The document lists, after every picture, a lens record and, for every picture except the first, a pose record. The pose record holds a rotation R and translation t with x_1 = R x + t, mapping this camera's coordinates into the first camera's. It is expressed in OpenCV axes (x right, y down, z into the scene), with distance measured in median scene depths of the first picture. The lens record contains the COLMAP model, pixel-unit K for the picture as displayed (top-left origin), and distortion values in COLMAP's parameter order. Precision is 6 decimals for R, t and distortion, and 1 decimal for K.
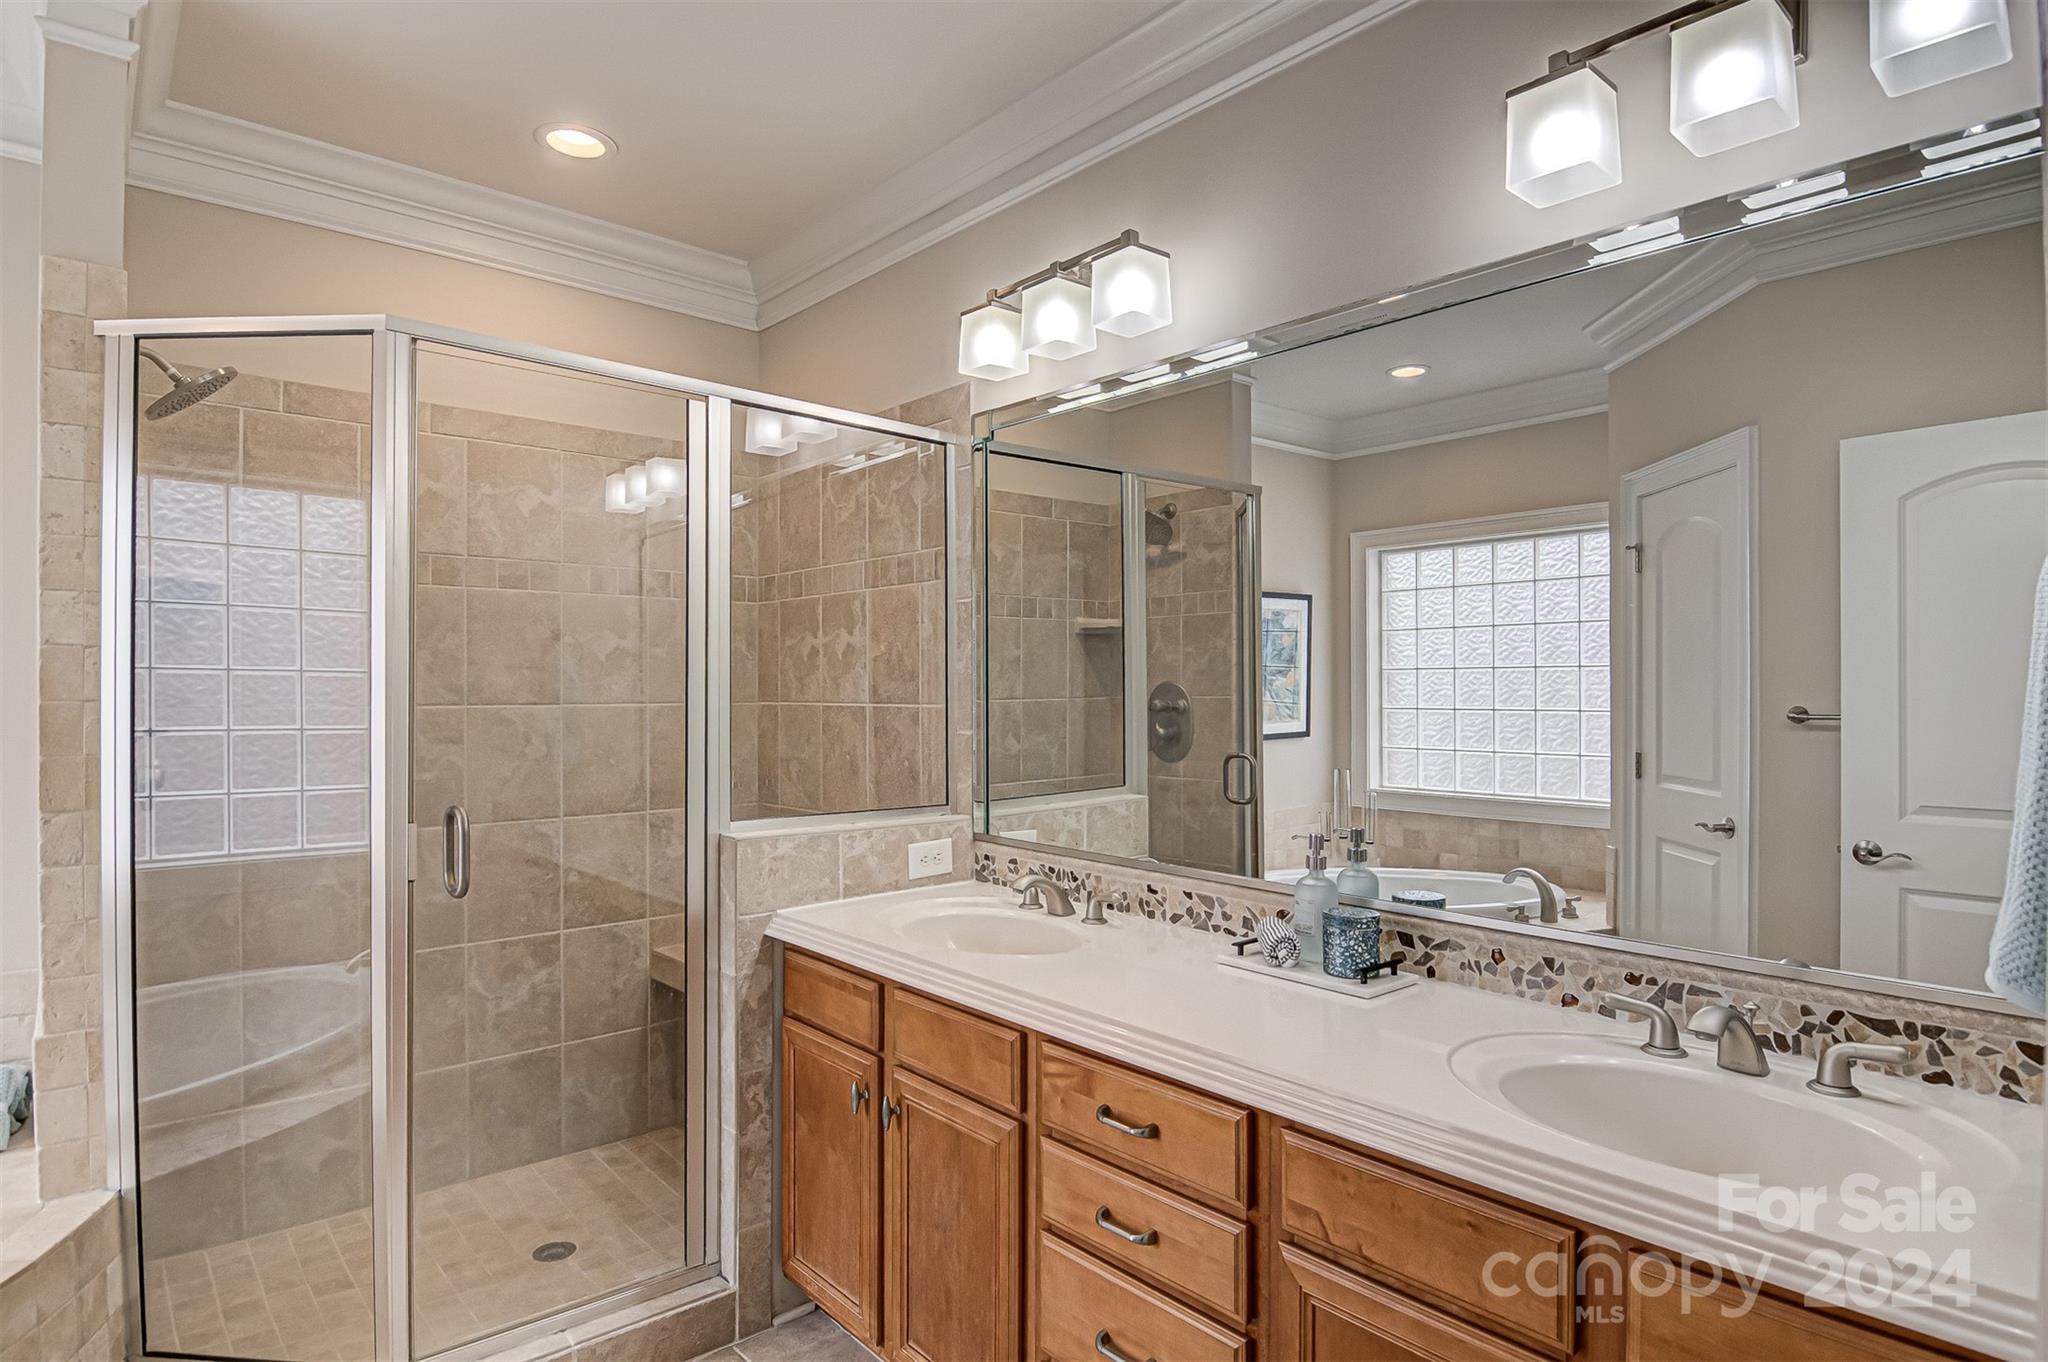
lens RADIAL K [[1097.9, 0, 1024.1], [0, 1097.9, 683.2], [0, 0, 1]] dist [-0.001340, -0.020368]
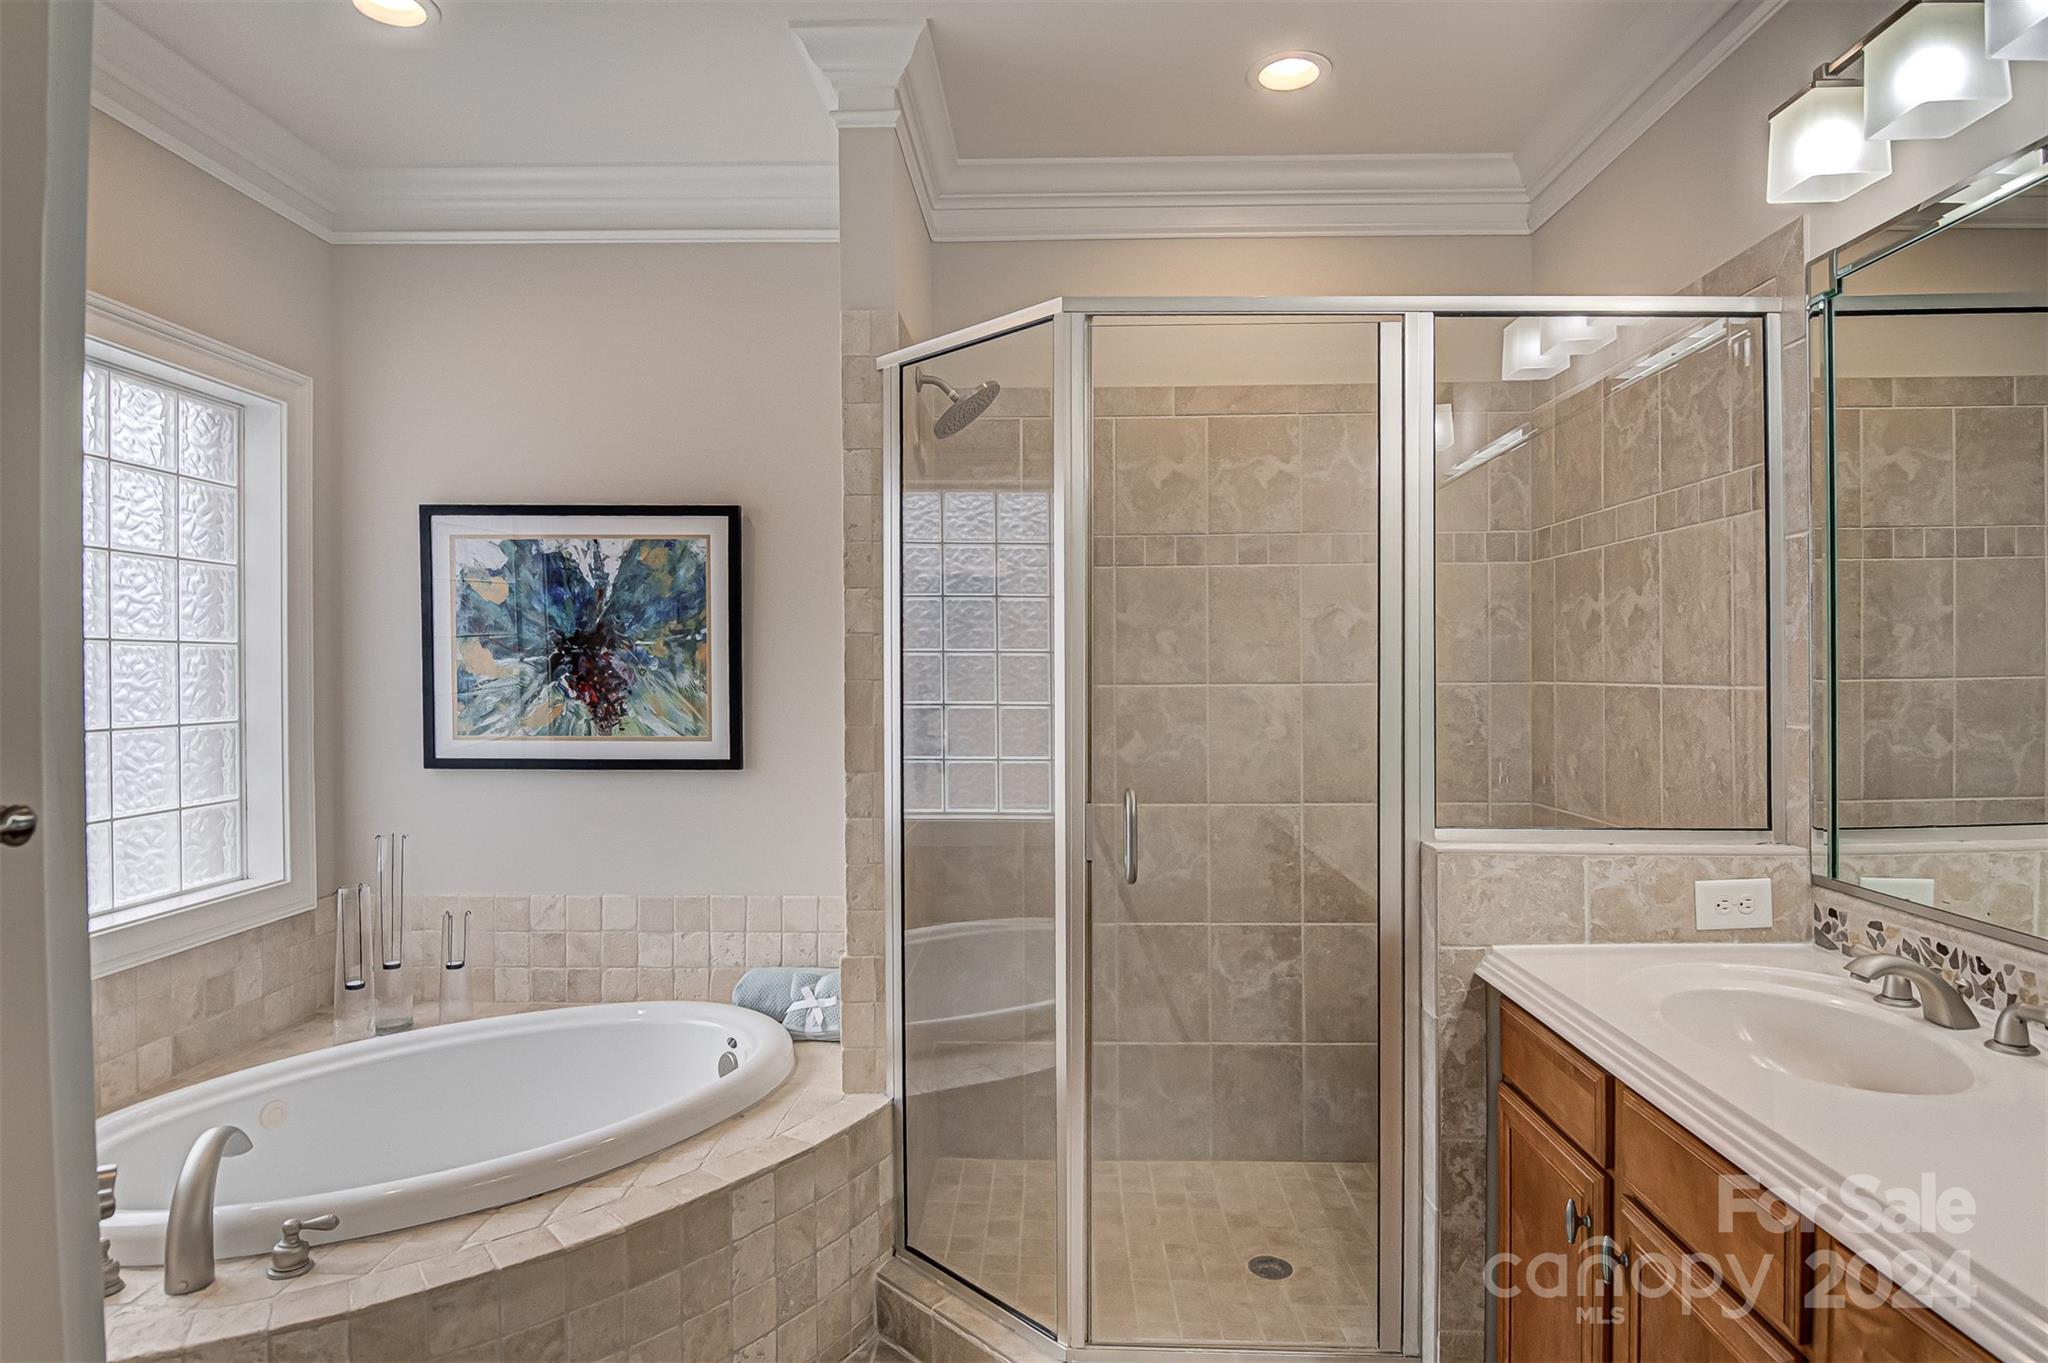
lens RADIAL K [[1113.6, 0, 1027.3], [0, 1113.6, 672.4], [0, 0, 1]] dist [0.004736, -0.021635]
pose [[0.732433, -0.002221, -0.680835, 0.067846], [0.009903, 0.999924, 0.007392, 0.000533], [0.680767, -0.012156, 0.732399, 0.164189]]
